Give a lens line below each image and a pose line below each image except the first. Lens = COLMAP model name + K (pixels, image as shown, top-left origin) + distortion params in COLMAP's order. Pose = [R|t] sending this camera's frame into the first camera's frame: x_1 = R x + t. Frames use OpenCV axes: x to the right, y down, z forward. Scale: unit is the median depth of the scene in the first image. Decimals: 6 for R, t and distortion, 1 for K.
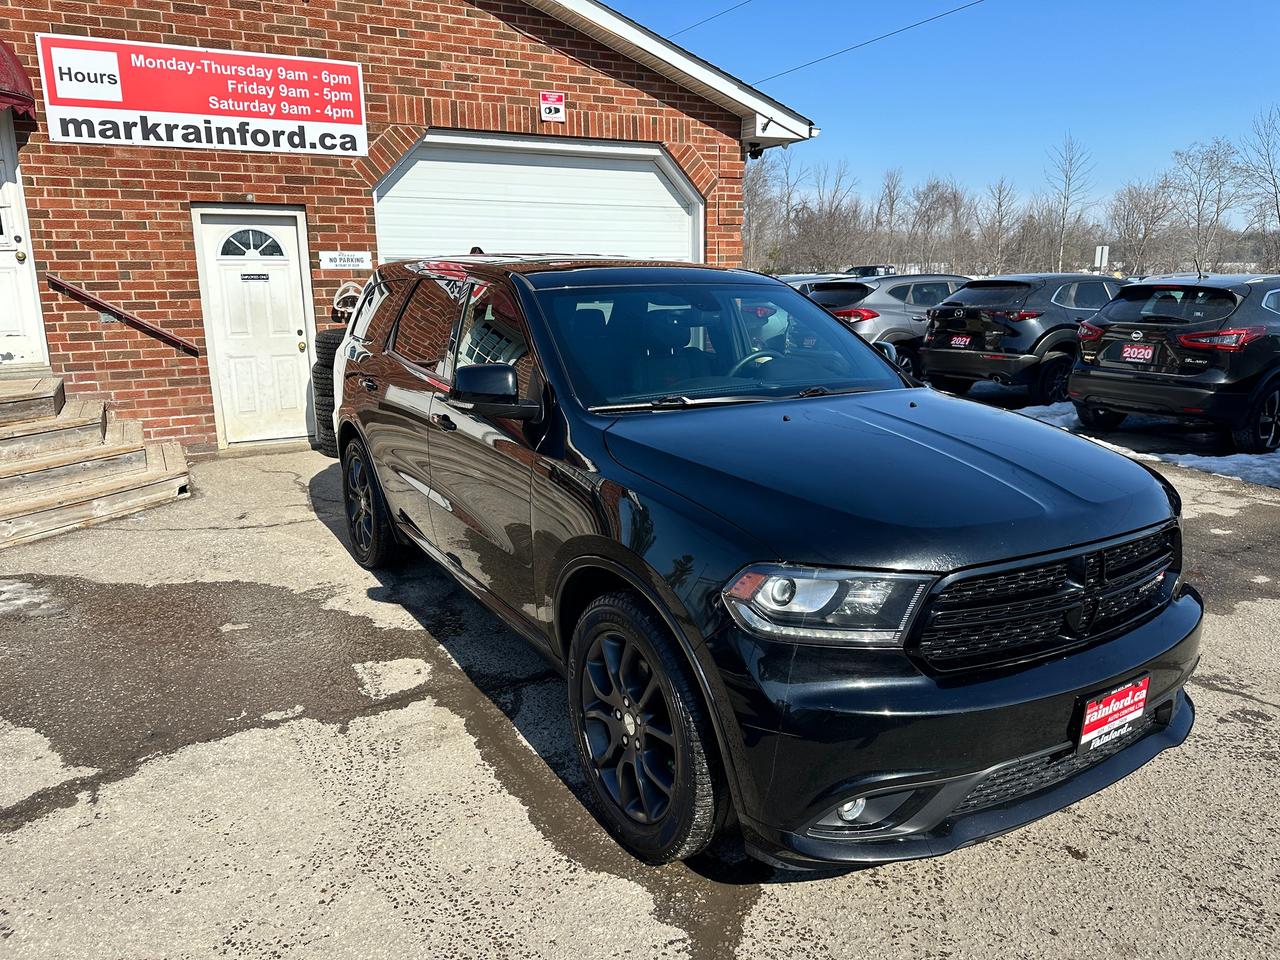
lens RADIAL K [[903.0, 0, 633.2], [0, 903.0, 483.5], [0, 0, 1]] dist [0.044796, -0.036855]
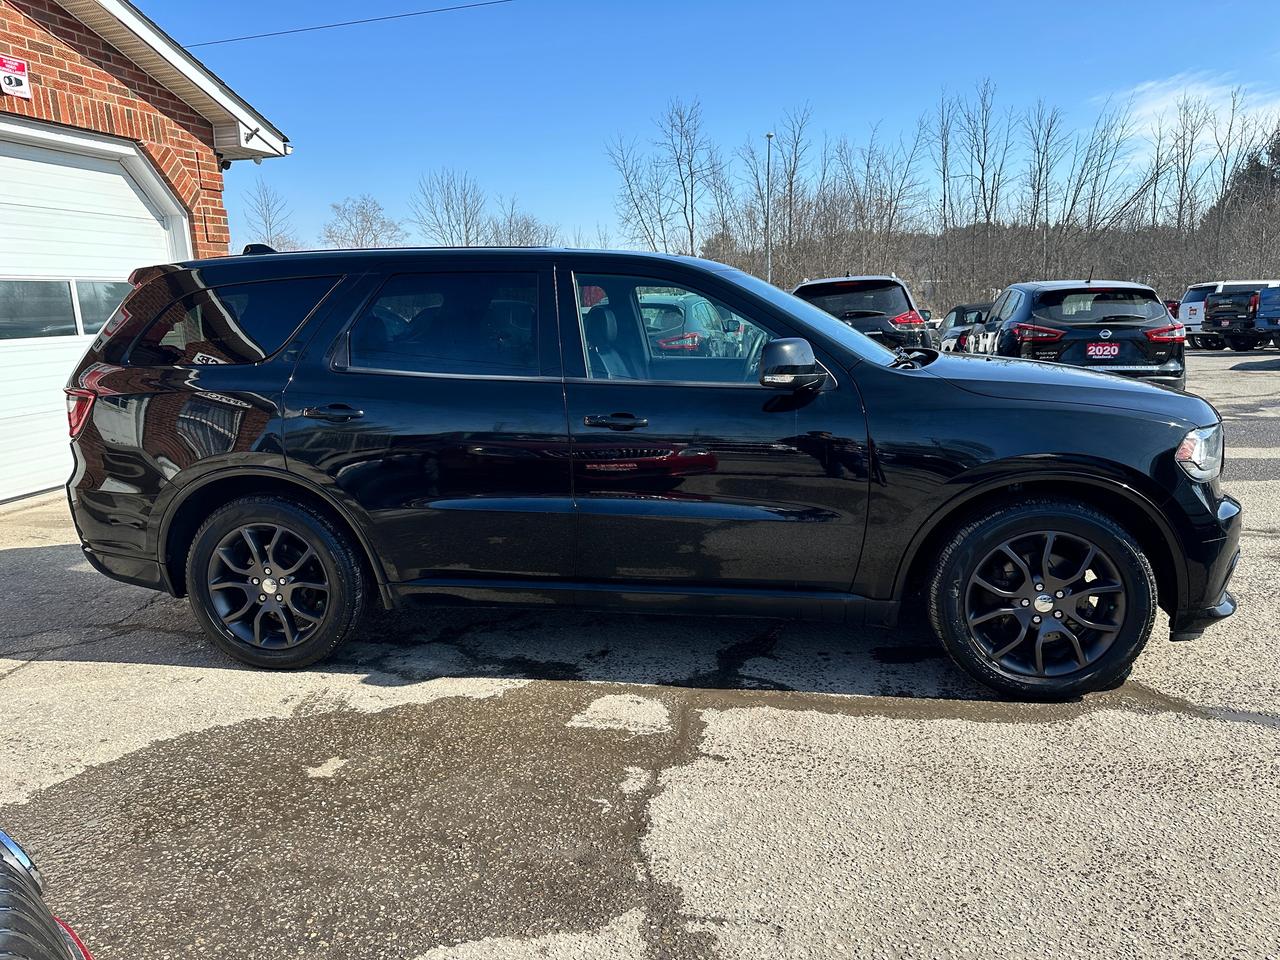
lens RADIAL K [[903.0, 0, 651.6], [0, 903.0, 475.7], [0, 0, 1]] dist [0.044796, -0.036855]
pose [[0.643410, -0.161118, 0.748375, -0.405244], [0.200800, 0.978891, 0.038109, -0.019717], [-0.738717, 0.125754, 0.662180, 0.175039]]
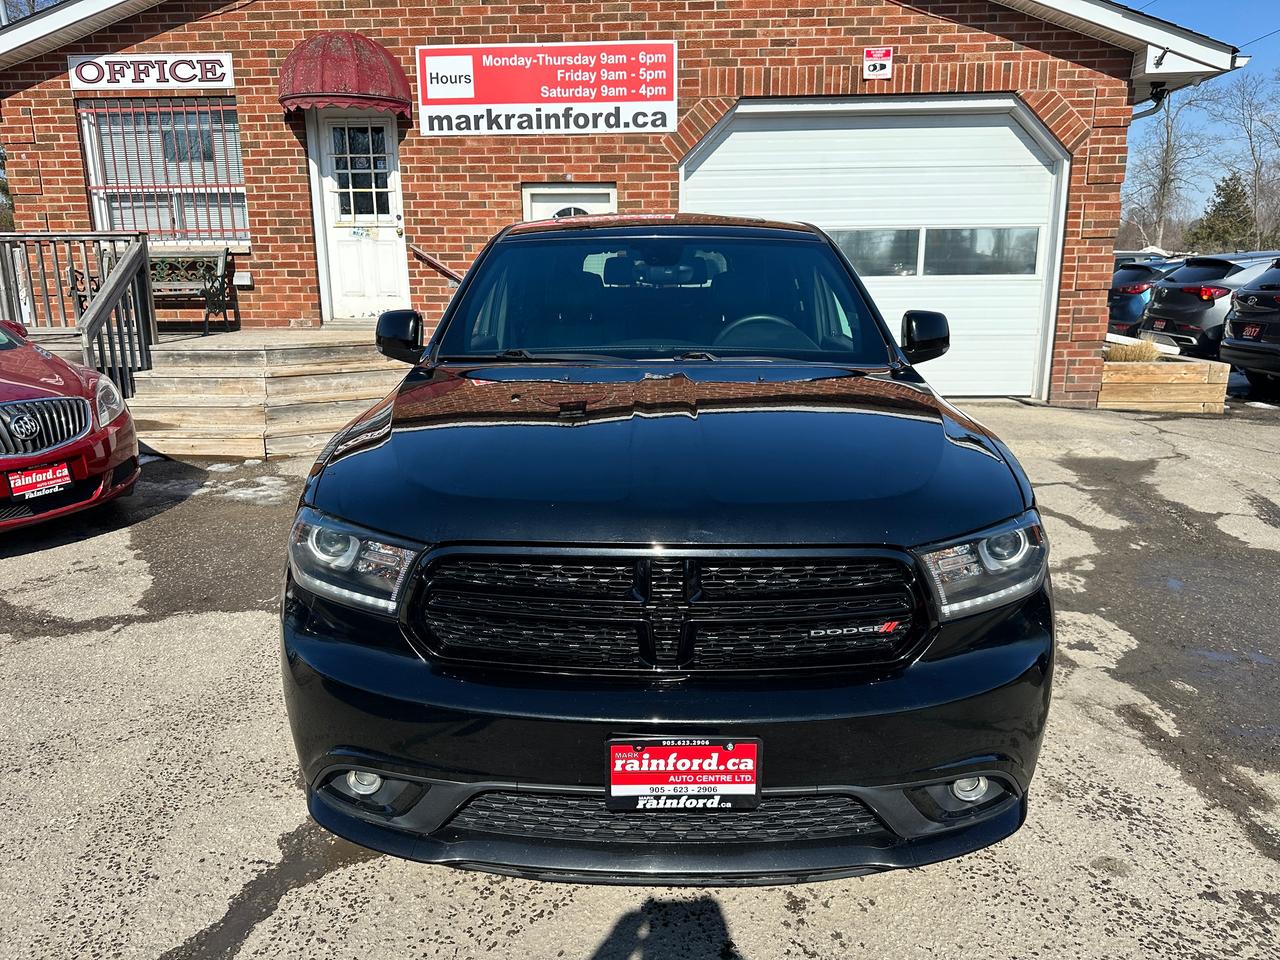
lens RADIAL K [[903.0, 0, 642.0], [0, 903.0, 493.0], [0, 0, 1]] dist [0.044796, -0.036855]
pose [[0.860345, 0.130621, -0.492691, 0.244236], [-0.116857, 0.991408, 0.058782, -0.006112], [0.496135, 0.007002, 0.868217, 0.082564]]
